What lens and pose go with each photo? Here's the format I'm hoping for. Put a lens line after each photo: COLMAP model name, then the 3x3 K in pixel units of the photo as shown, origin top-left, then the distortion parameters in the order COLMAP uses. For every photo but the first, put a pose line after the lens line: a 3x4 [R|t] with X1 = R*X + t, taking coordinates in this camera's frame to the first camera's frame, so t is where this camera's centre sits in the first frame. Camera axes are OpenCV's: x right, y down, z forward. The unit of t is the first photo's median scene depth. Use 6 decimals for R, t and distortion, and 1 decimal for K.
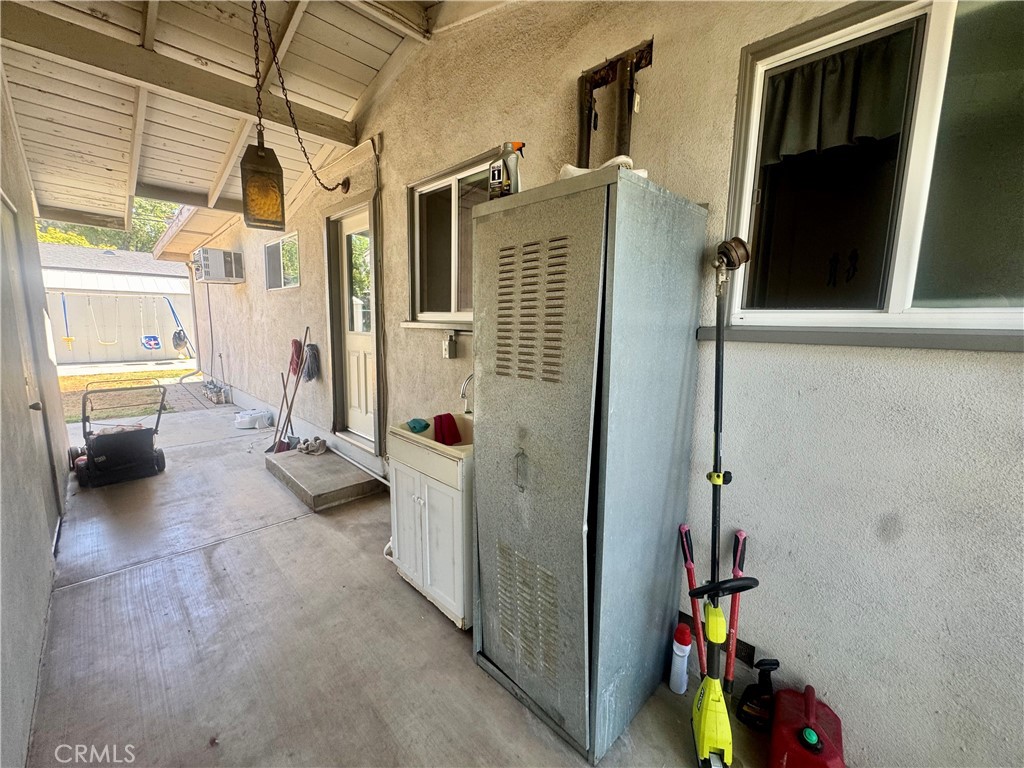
lens RADIAL K [[410.4, 0, 510.3], [0, 410.4, 383.5], [0, 0, 1]] dist [-0.007874, 0.000894]
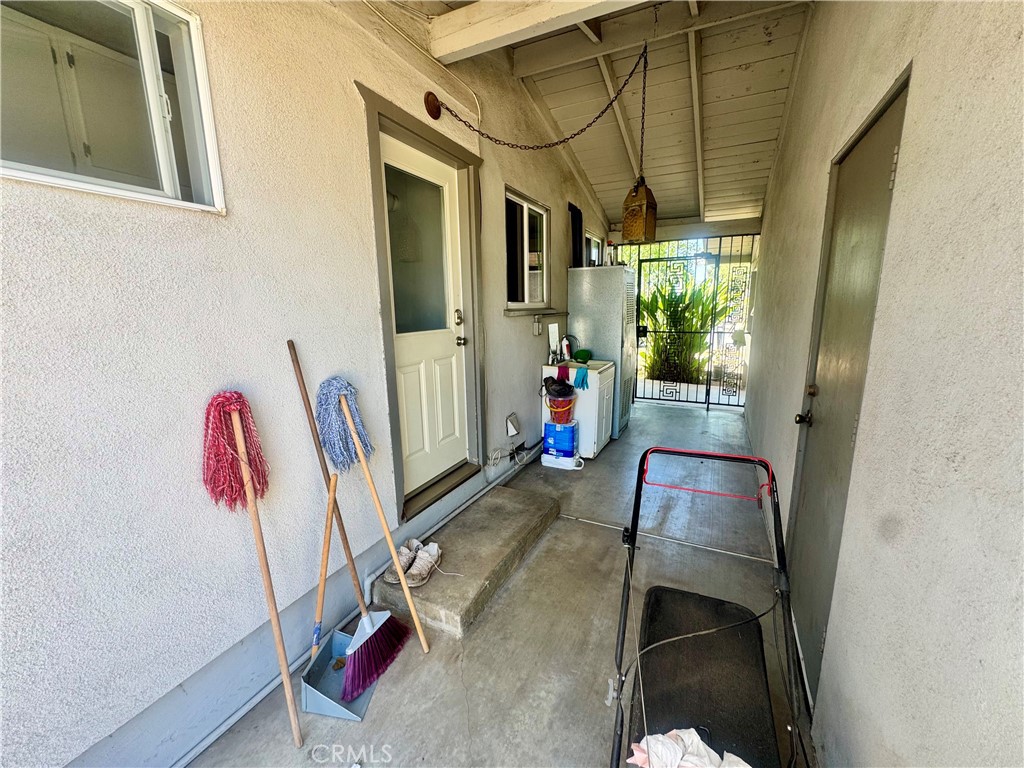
lens RADIAL K [[410.4, 0, 513.2], [0, 410.4, 387.2], [0, 0, 1]] dist [-0.007874, 0.000894]
pose [[-0.322909, -0.195819, 0.925951, -1.570844], [0.135585, 0.958698, 0.250028, -0.275116], [-0.936668, 0.206281, -0.283022, 1.615956]]
